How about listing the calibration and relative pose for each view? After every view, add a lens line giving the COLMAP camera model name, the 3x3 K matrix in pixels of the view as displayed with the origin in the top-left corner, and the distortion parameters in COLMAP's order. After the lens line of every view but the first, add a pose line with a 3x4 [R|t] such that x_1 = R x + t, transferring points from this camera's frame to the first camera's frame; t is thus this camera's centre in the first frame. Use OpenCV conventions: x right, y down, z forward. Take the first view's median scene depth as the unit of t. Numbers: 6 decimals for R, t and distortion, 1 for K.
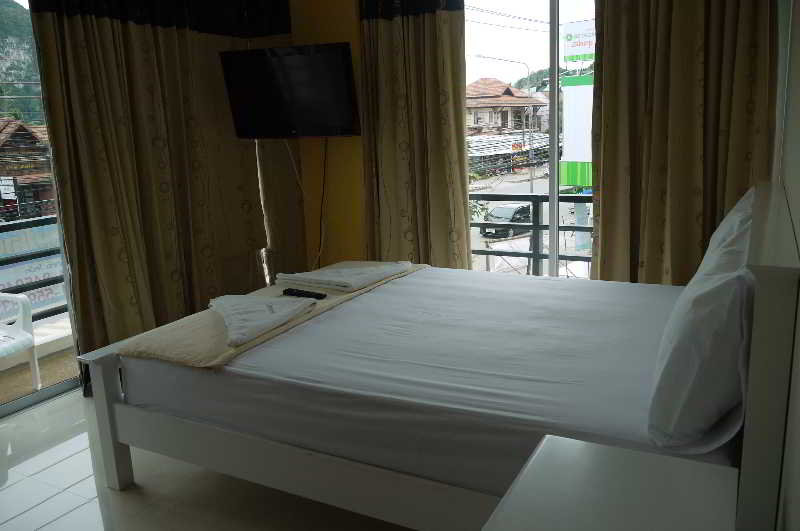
lens RADIAL K [[648.6, 0, 400.0], [0, 648.6, 265.5], [0, 0, 1]] dist [-0.001870, 0.003179]
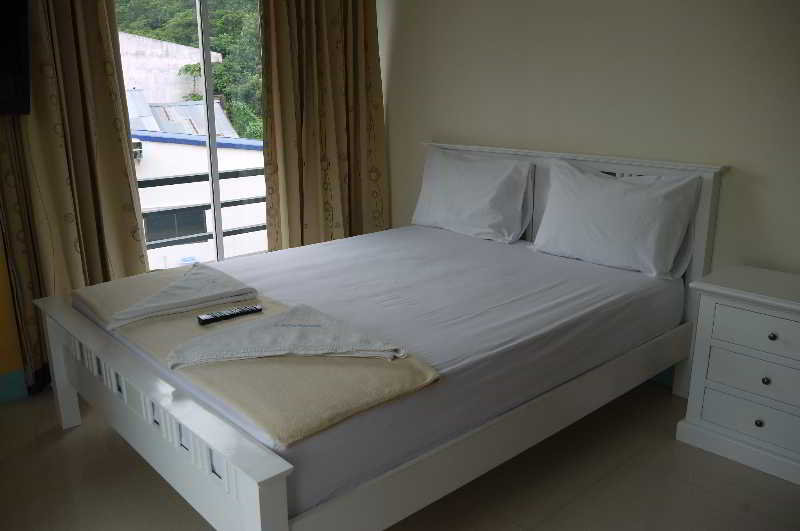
lens RADIAL K [[671.4, 0, 400.0], [0, 671.4, 265.5], [0, 0, 1]] dist [-0.062124, 0.042538]
pose [[0.311040, -0.199983, 0.929118, -0.911206], [0.186380, 0.971463, 0.146703, -0.100510], [-0.931942, 0.127539, 0.339437, 0.621970]]
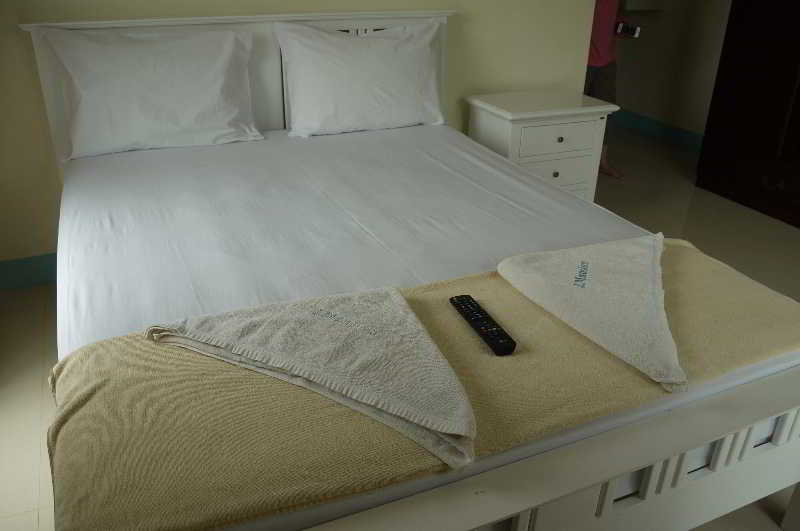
lens RADIAL K [[671.4, 0, 400.0], [0, 671.4, 265.5], [0, 0, 1]] dist [-0.062124, 0.042538]
pose [[-0.802108, -0.236467, 0.548366, -0.401521], [0.142006, 0.816396, 0.559761, -0.303833], [-0.580049, 0.526860, -0.621258, 1.501127]]
